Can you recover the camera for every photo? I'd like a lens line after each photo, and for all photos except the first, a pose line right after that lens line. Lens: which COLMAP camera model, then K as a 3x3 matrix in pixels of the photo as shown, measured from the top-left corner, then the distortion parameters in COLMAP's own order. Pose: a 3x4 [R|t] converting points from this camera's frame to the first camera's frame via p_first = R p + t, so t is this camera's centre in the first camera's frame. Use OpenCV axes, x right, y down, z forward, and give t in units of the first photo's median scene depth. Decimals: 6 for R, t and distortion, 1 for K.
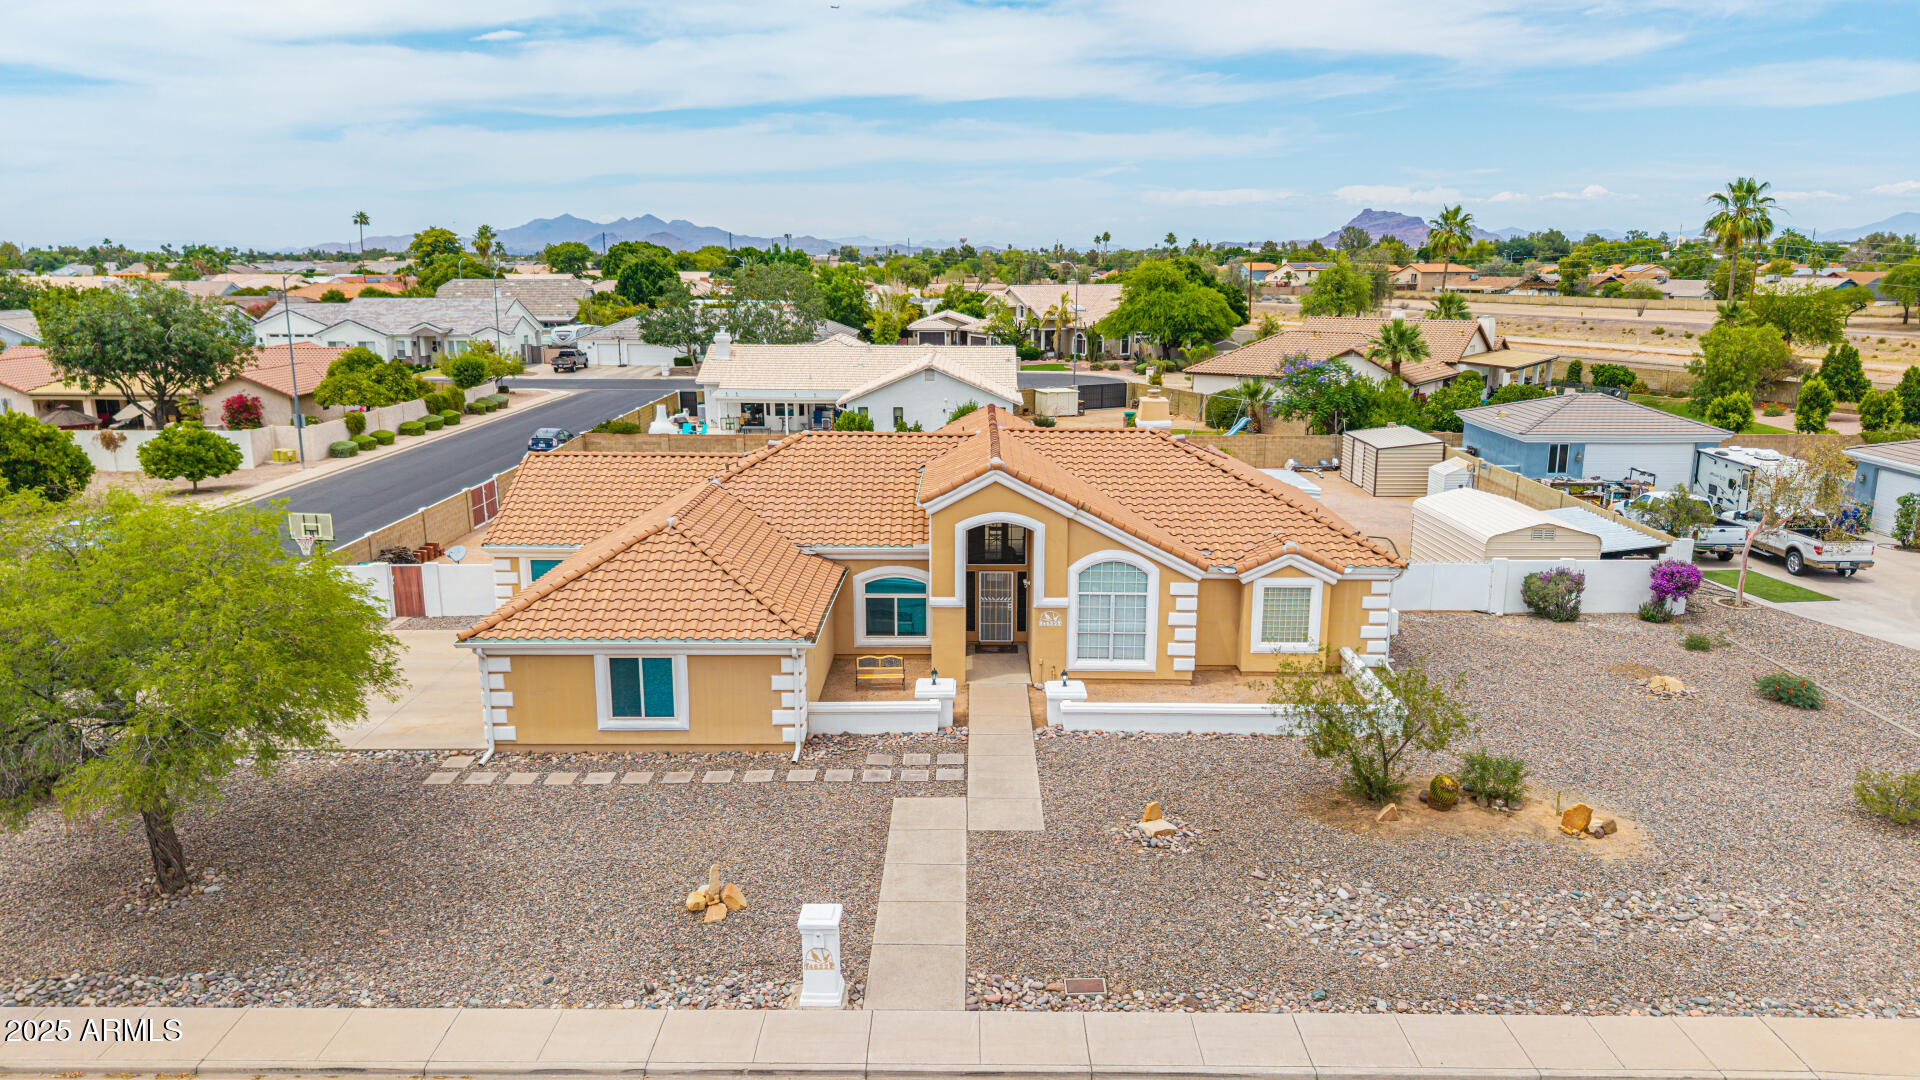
lens RADIAL K [[1295.0, 0, 965.1], [0, 1295.0, 545.6], [0, 0, 1]] dist [0.024843, -0.021085]
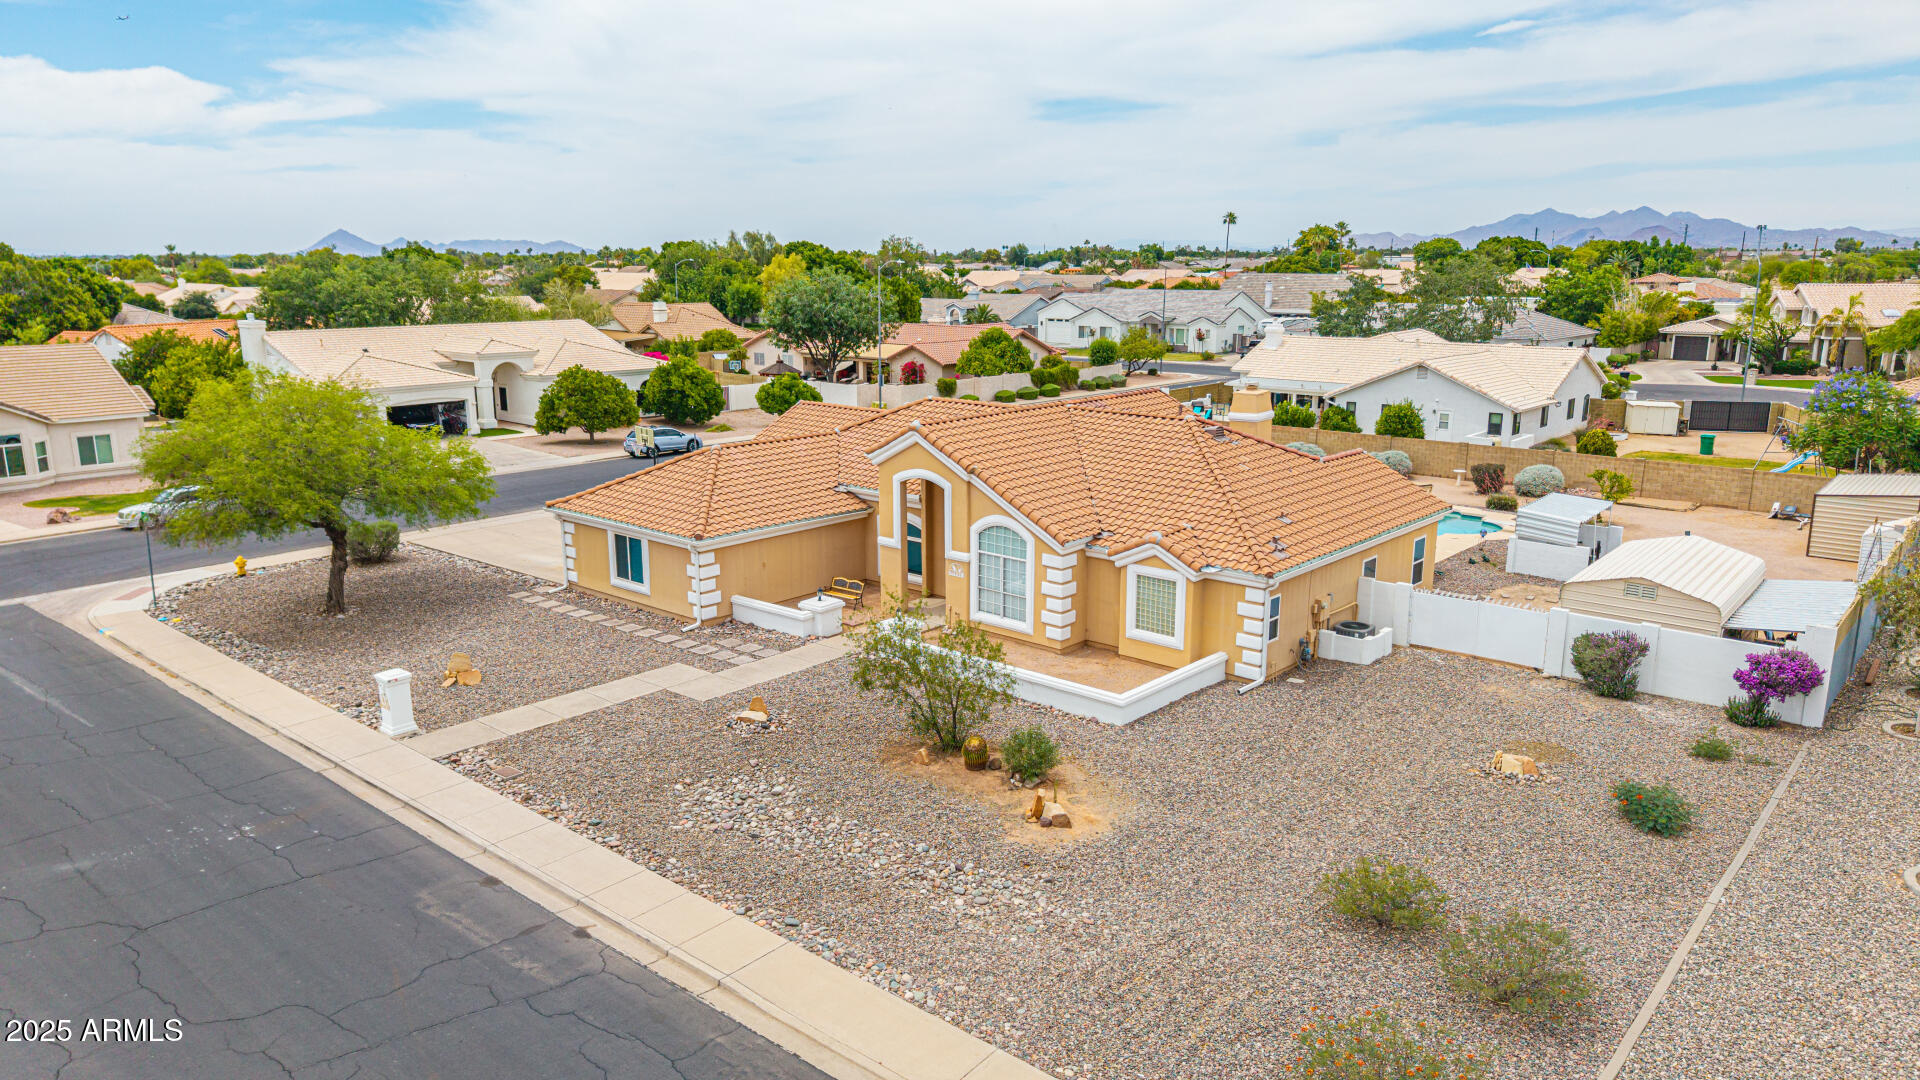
lens RADIAL K [[1295.0, 0, 965.1], [0, 1295.0, 545.6], [0, 0, 1]] dist [0.024843, -0.021085]
pose [[0.759892, 0.143081, -0.634108, 0.775446], [-0.141447, 0.988497, 0.053540, -0.025279], [0.634474, 0.049008, 0.771389, 0.138352]]
